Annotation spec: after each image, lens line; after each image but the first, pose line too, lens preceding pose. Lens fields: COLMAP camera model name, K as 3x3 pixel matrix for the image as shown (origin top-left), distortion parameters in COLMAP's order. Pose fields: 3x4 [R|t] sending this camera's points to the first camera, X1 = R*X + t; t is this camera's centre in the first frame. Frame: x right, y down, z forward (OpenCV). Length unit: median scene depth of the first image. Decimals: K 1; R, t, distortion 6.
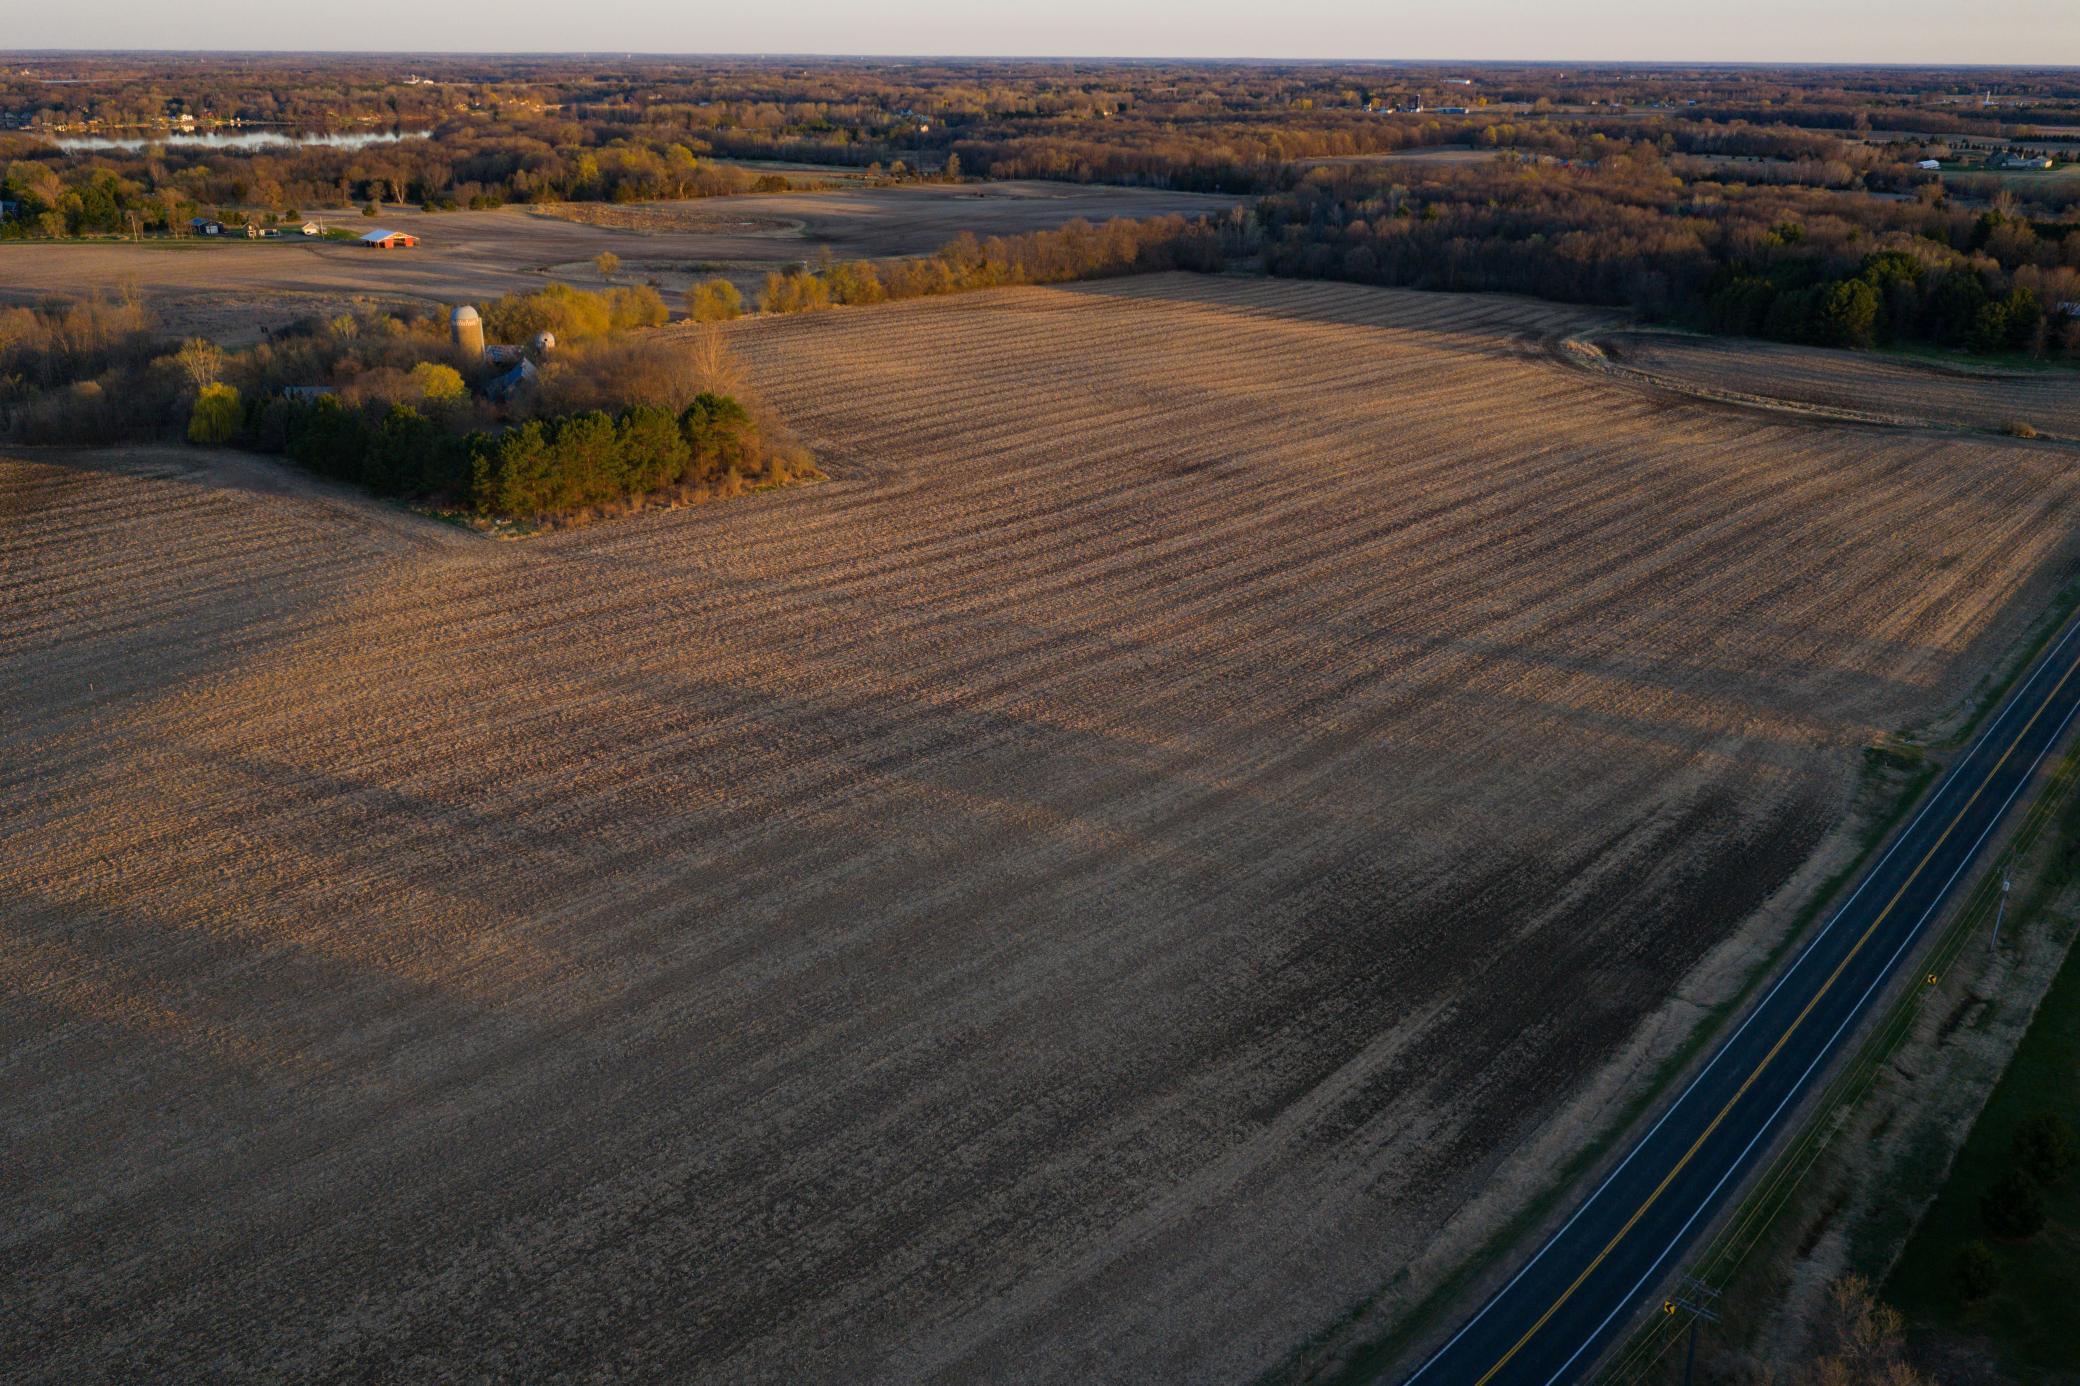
lens RADIAL K [[1722.3, 0, 1043.9], [0, 1722.3, 690.2], [0, 0, 1]] dist [0.013951, -0.024265]
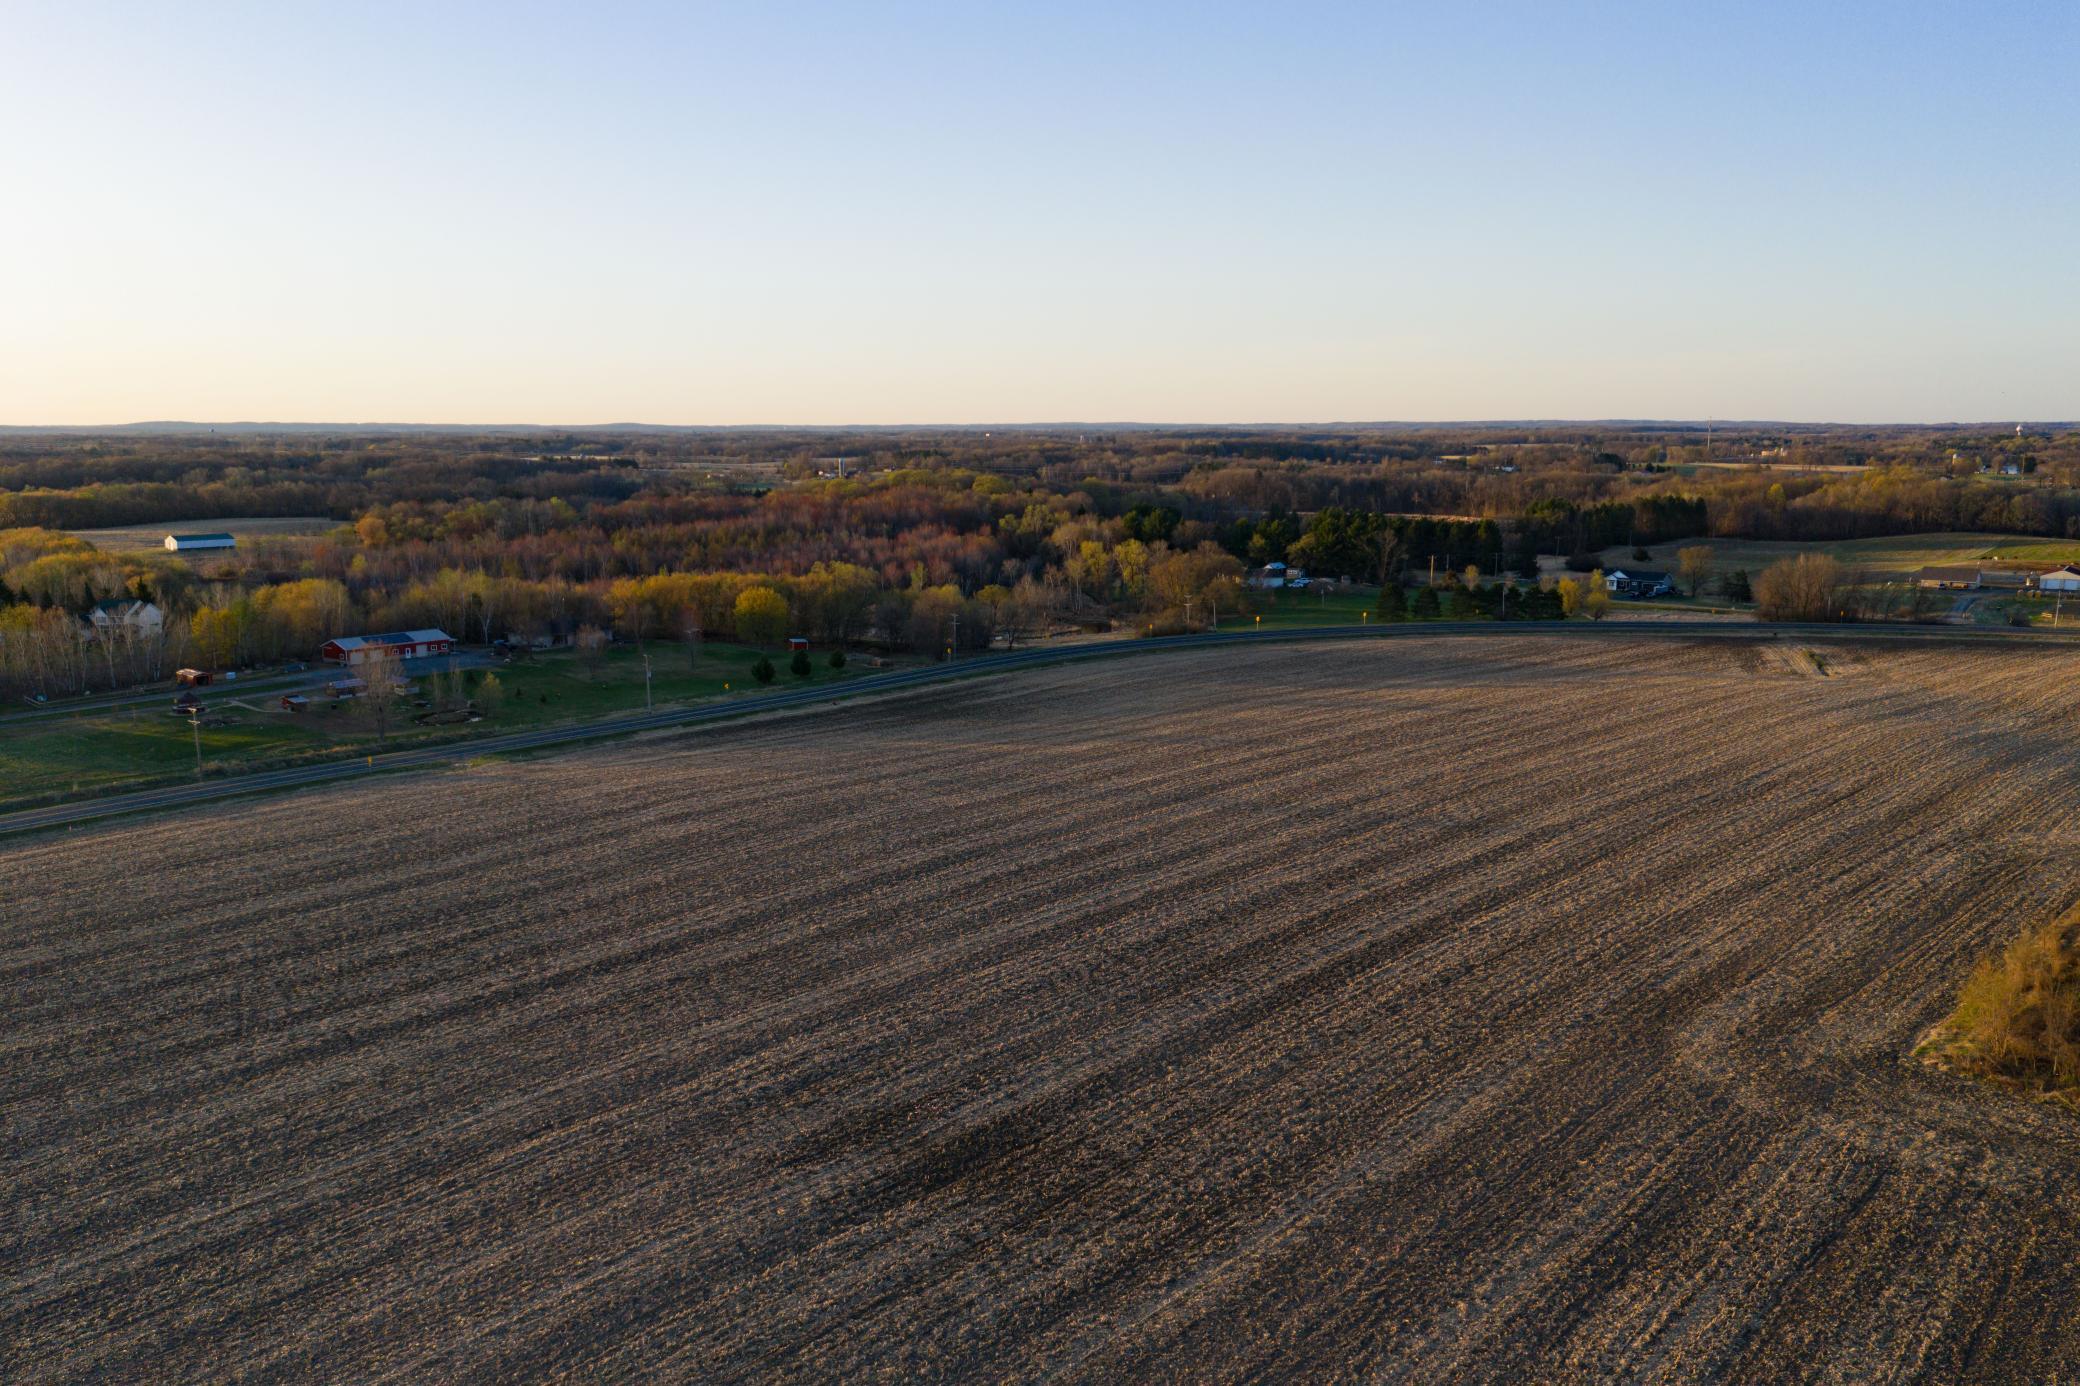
lens RADIAL K [[1722.3, 0, 1056.4], [0, 1722.3, 699.8], [0, 0, 1]] dist [0.013951, -0.024265]
pose [[-0.999811, 0.001205, -0.019384, 0.086841], [-0.008475, 0.870952, 0.491295, -0.433223], [0.017474, 0.491367, -0.870777, 1.469615]]
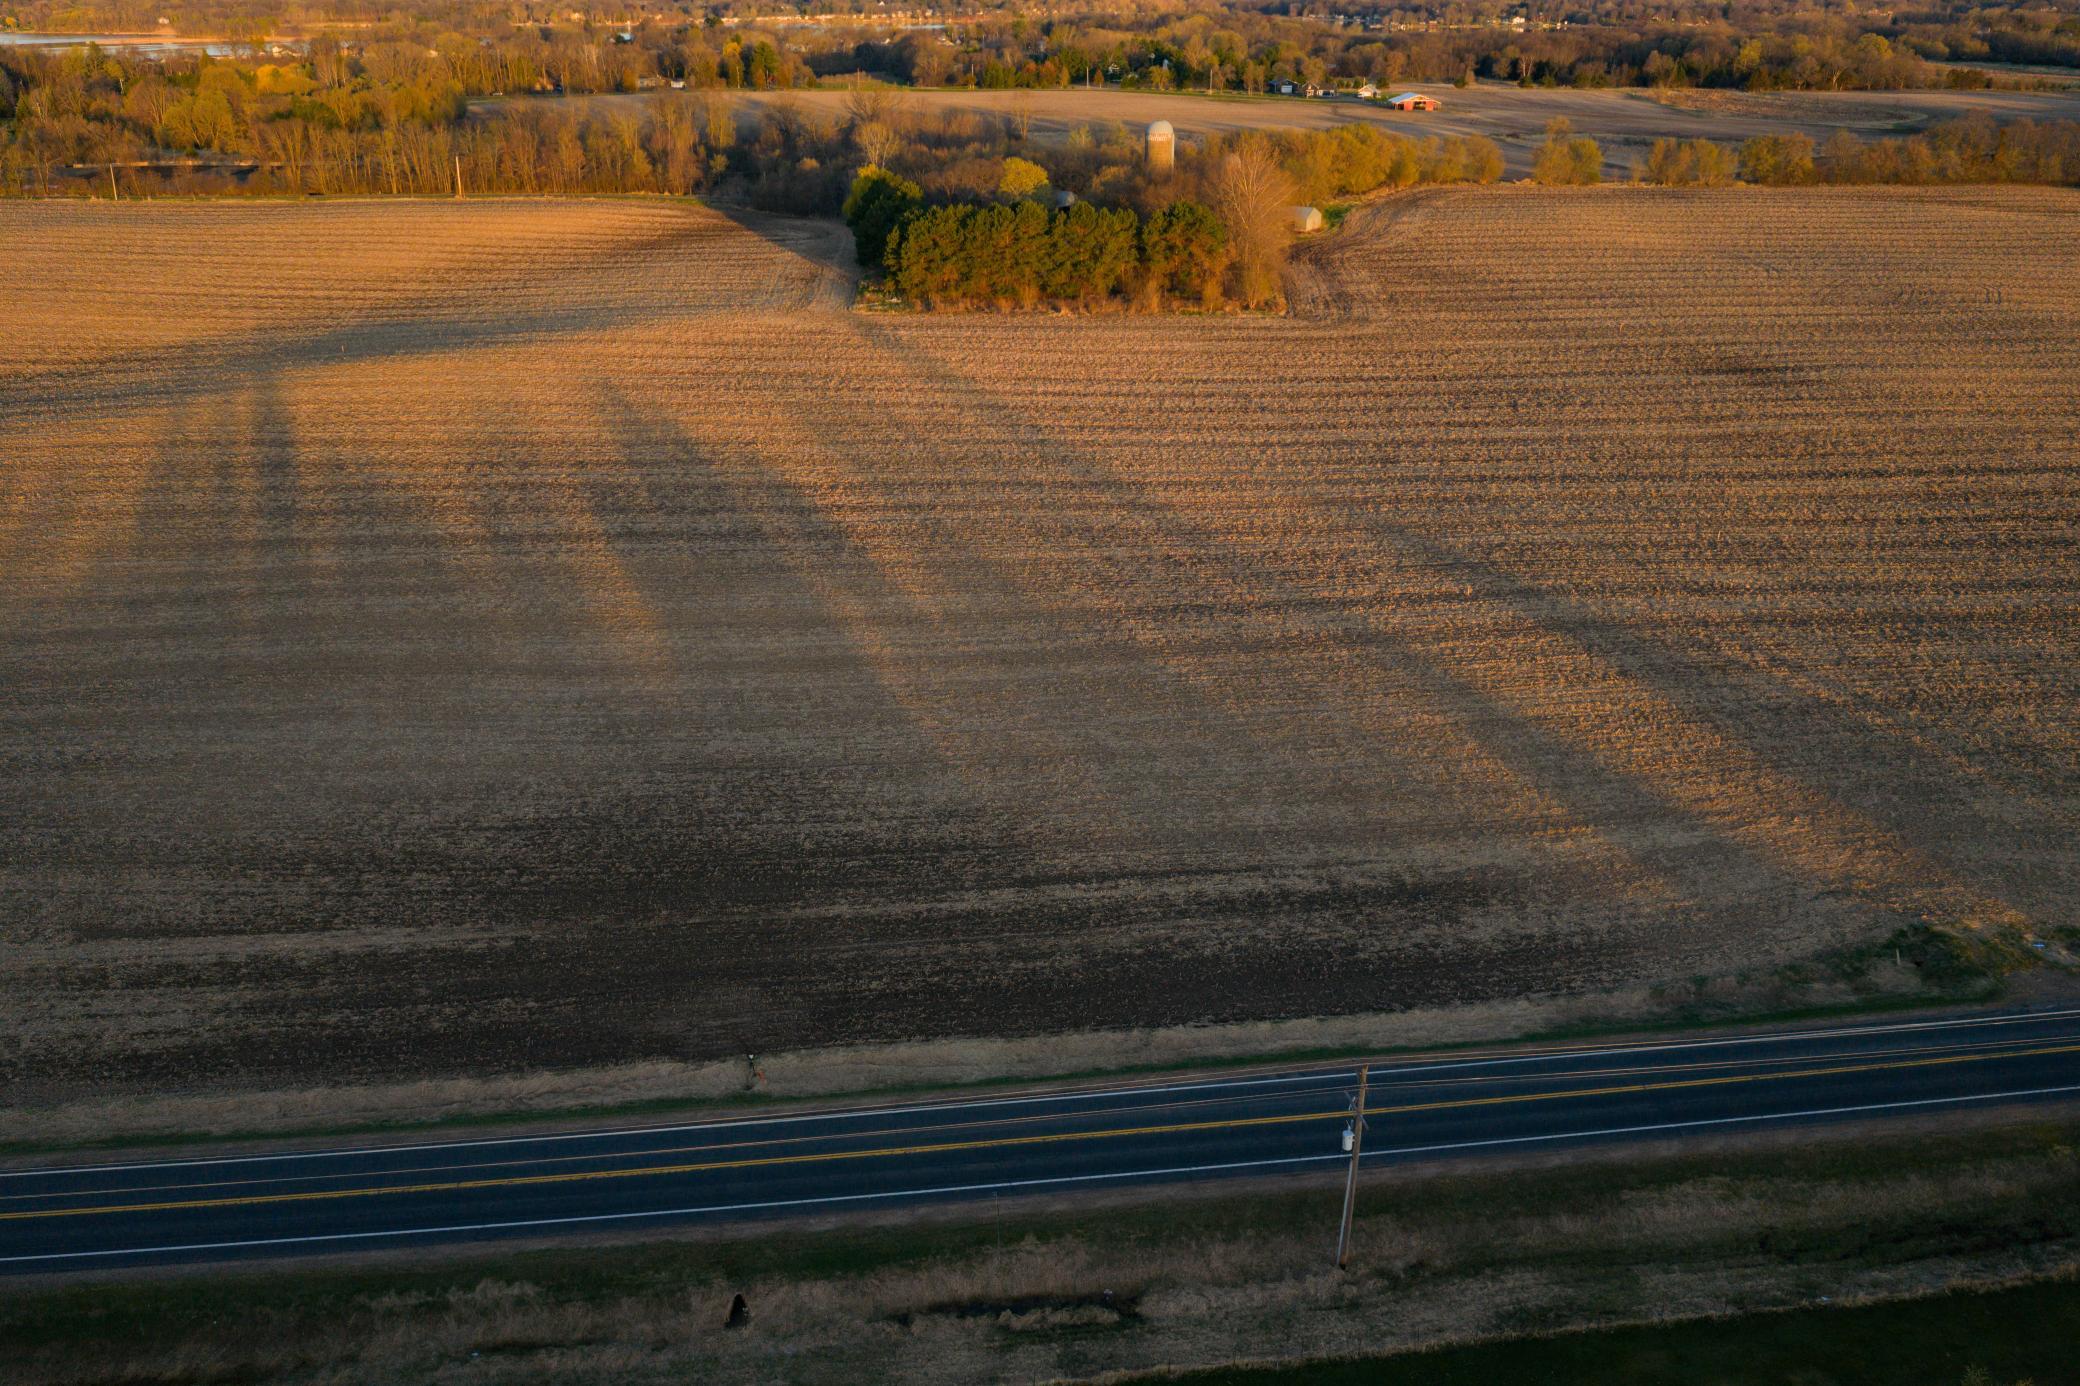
lens RADIAL K [[1722.3, 0, 1041.0], [0, 1722.3, 696.1], [0, 0, 1]] dist [0.013951, -0.024265]
pose [[0.731363, 0.260084, -0.630448, 0.425369], [-0.233863, 0.964018, 0.126398, -0.024587], [0.640638, 0.054996, 0.765871, 0.321270]]
